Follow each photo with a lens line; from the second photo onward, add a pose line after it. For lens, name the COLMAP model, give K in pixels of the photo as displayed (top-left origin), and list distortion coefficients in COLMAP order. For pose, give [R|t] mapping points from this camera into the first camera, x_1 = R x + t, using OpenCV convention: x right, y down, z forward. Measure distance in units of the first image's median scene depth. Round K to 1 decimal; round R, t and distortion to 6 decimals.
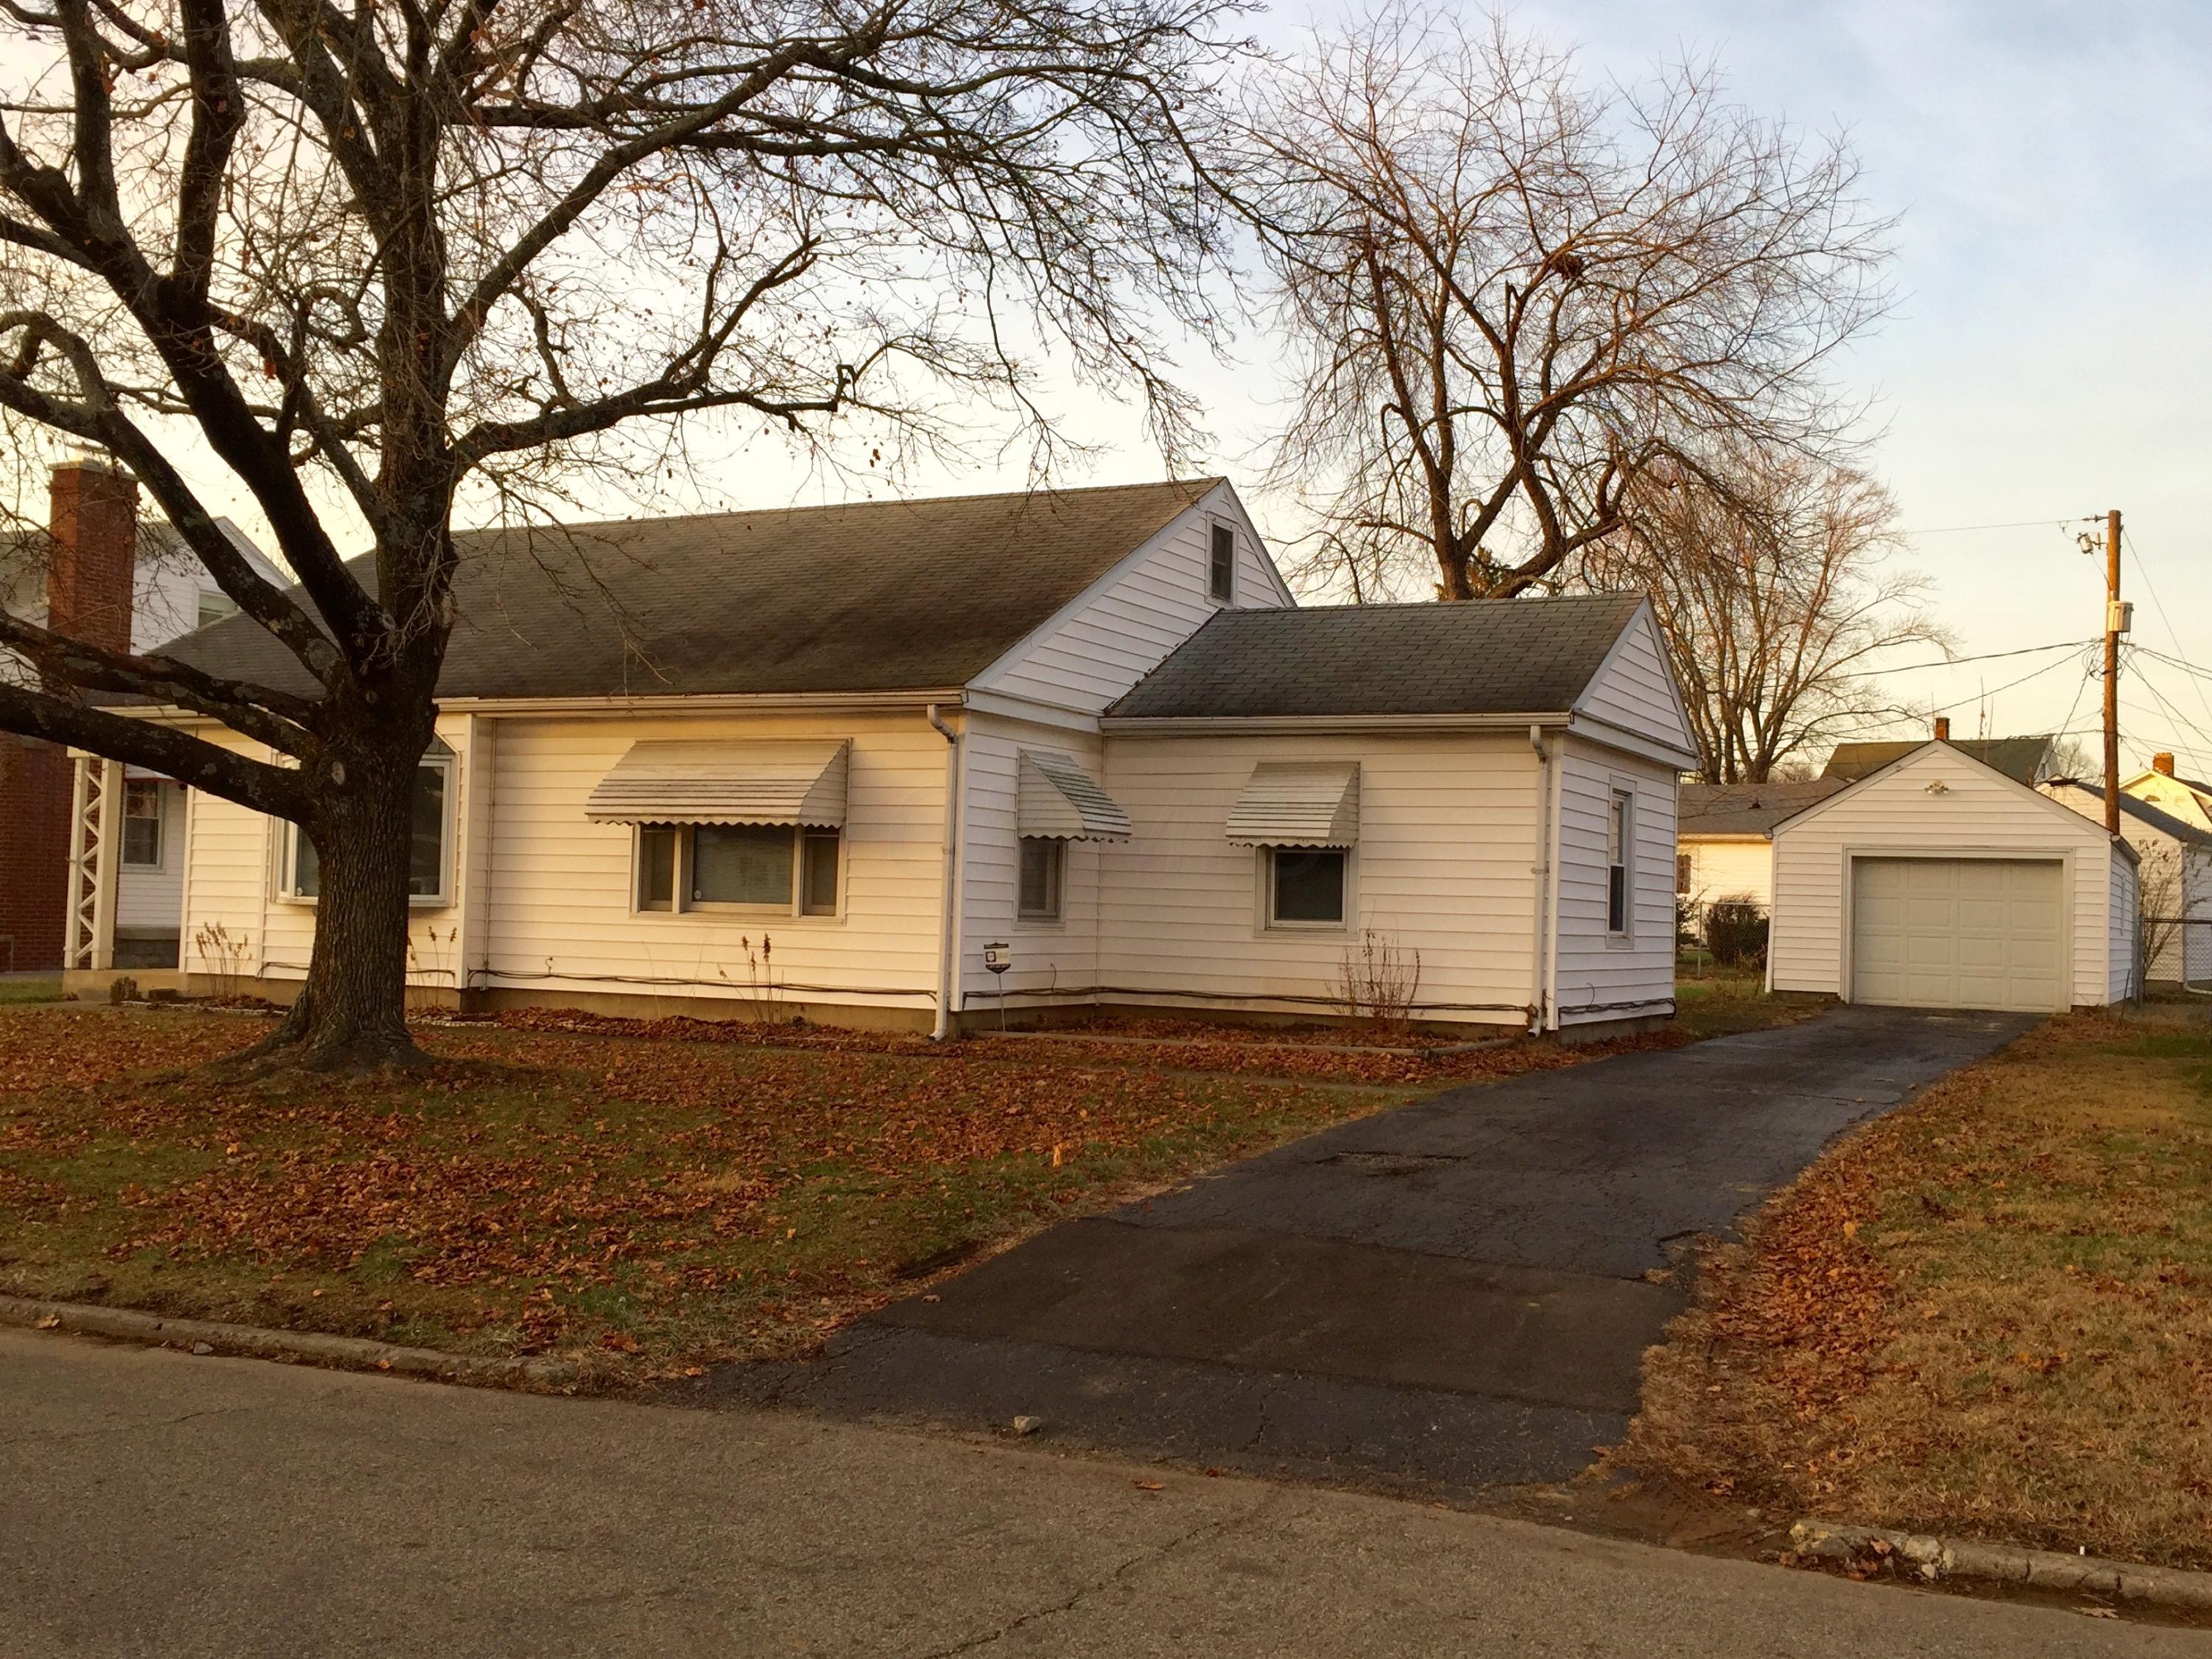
lens RADIAL K [[2245.9, 0, 1106.0], [0, 2245.9, 829.5], [0, 0, 1]] dist [0.071668, 0.001744]
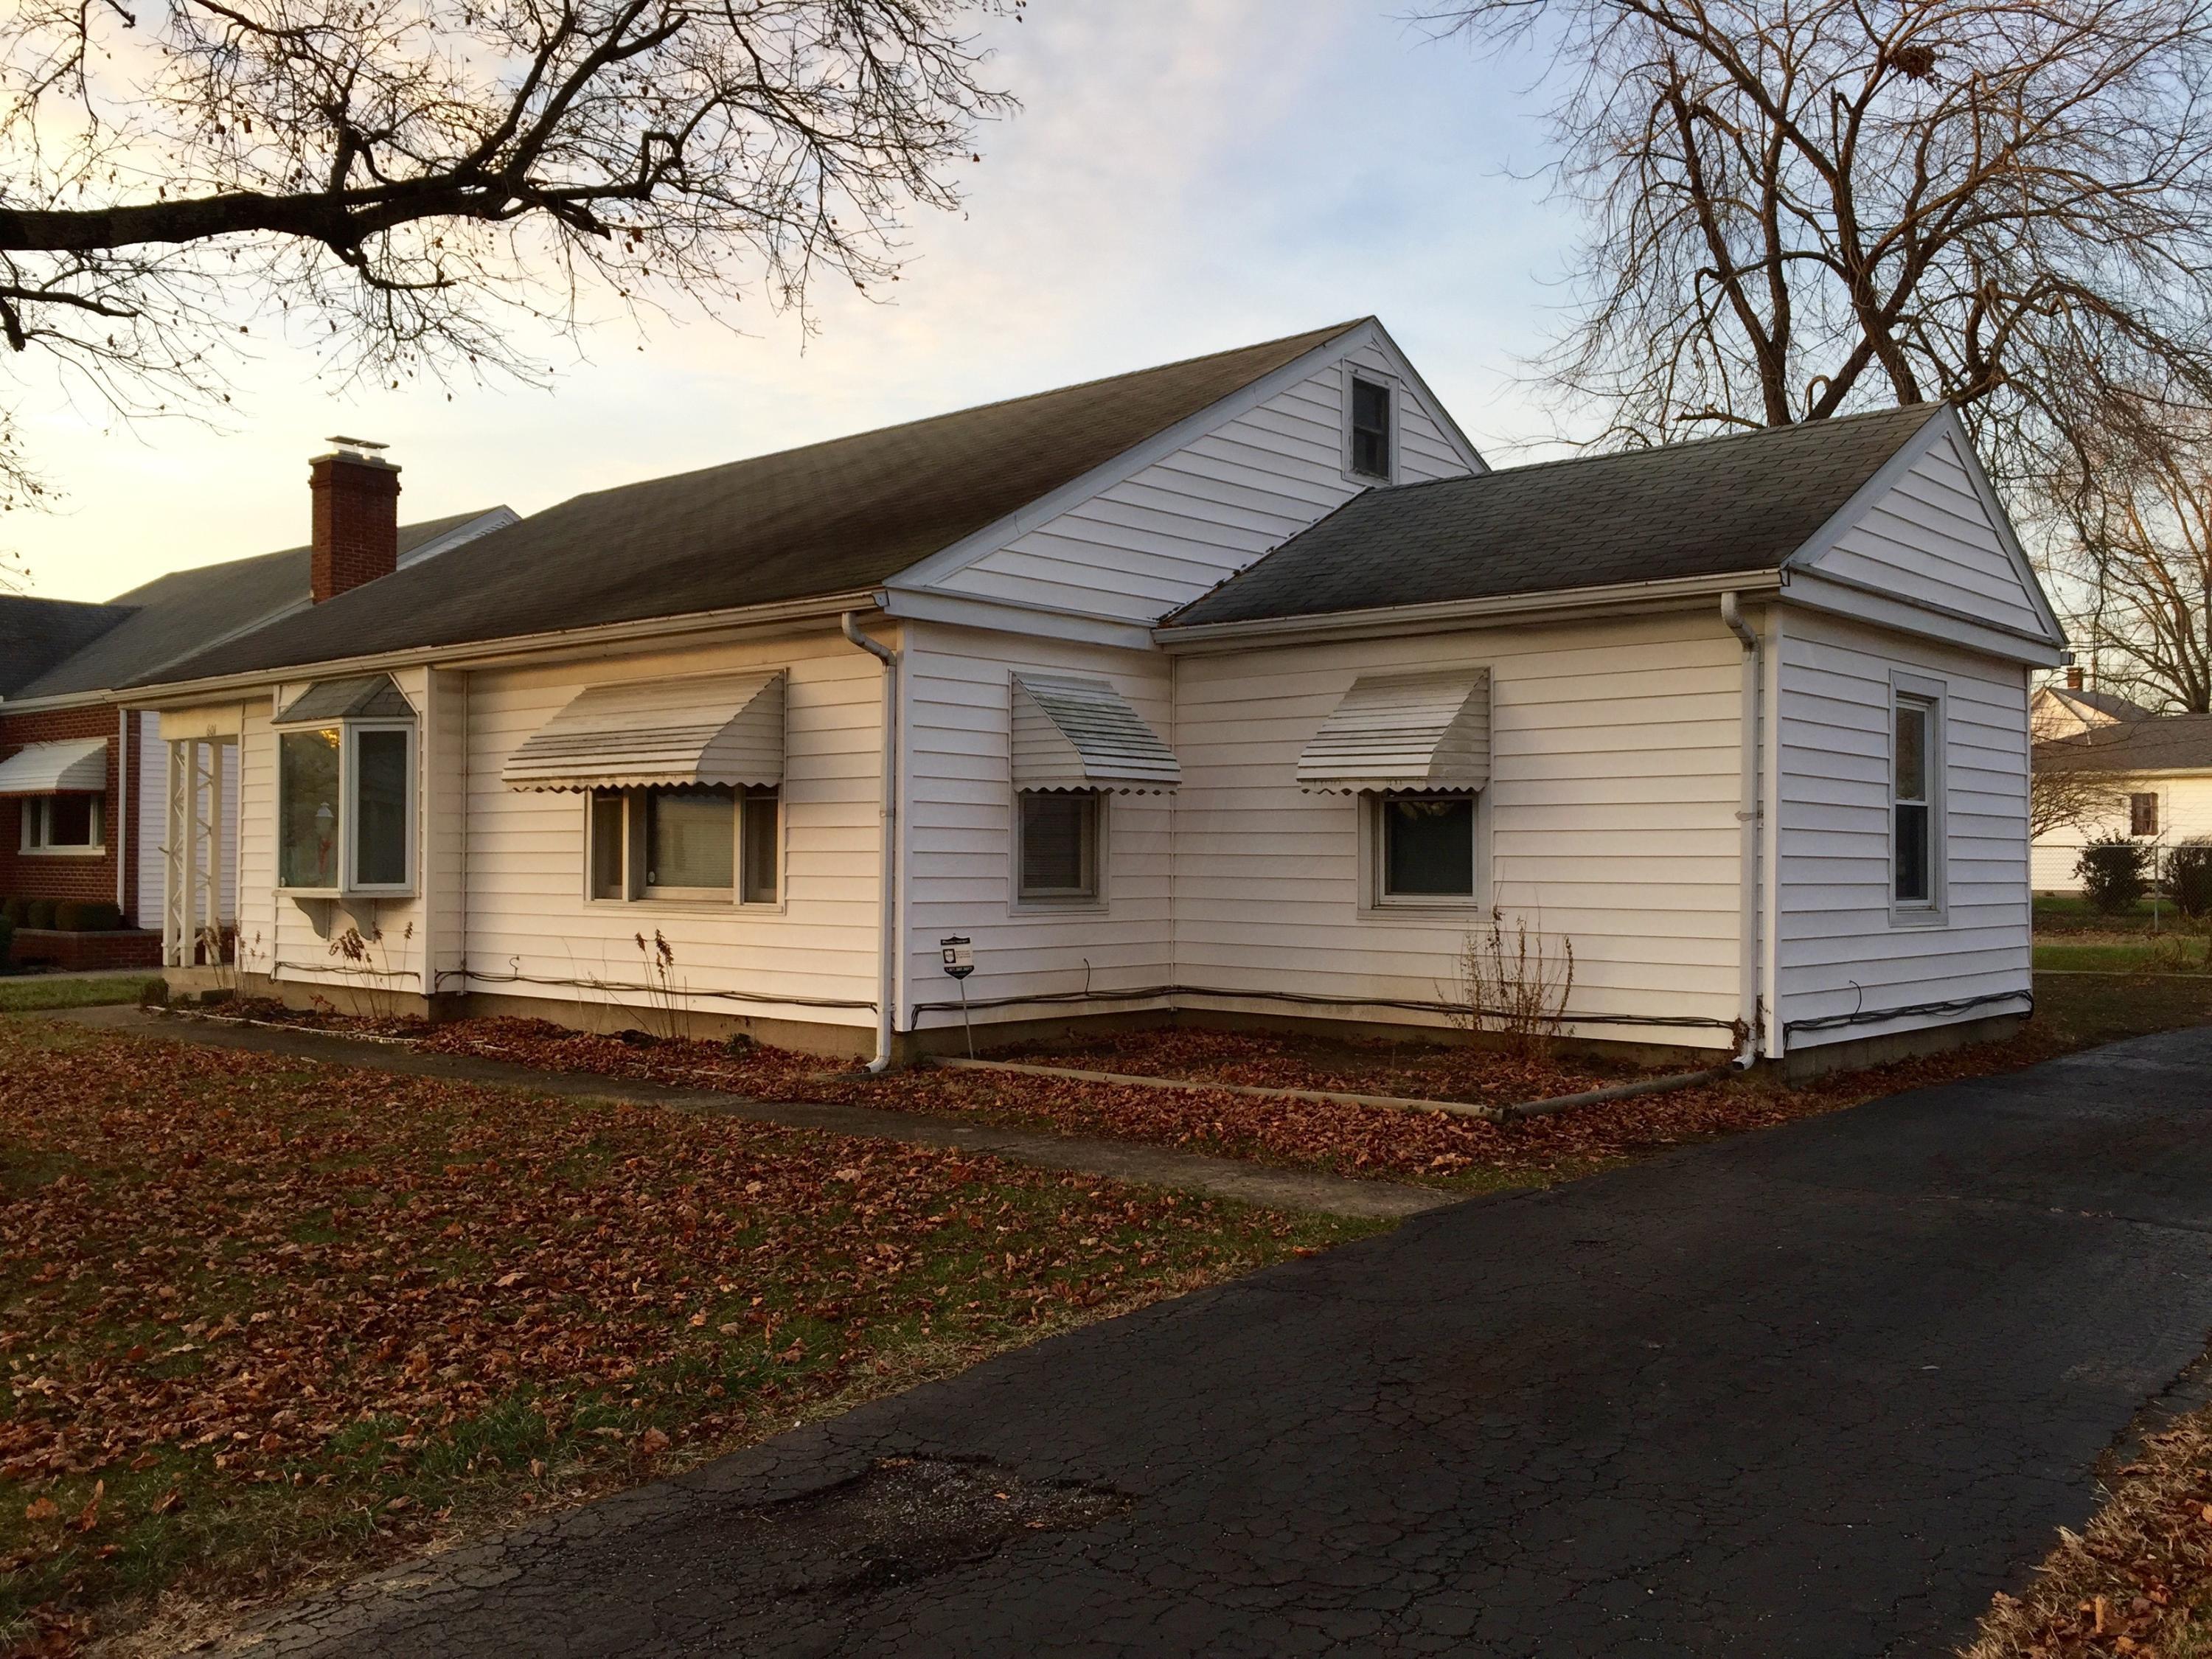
lens RADIAL K [[1903.2, 0, 1106.0], [0, 1903.2, 829.5], [0, 0, 1]] dist [0.083954, -0.105544]
pose [[0.964581, -0.028046, -0.262292, 0.150754], [0.032228, 0.999413, 0.011654, 0.009383], [0.261811, -0.019694, 0.964918, 0.389931]]
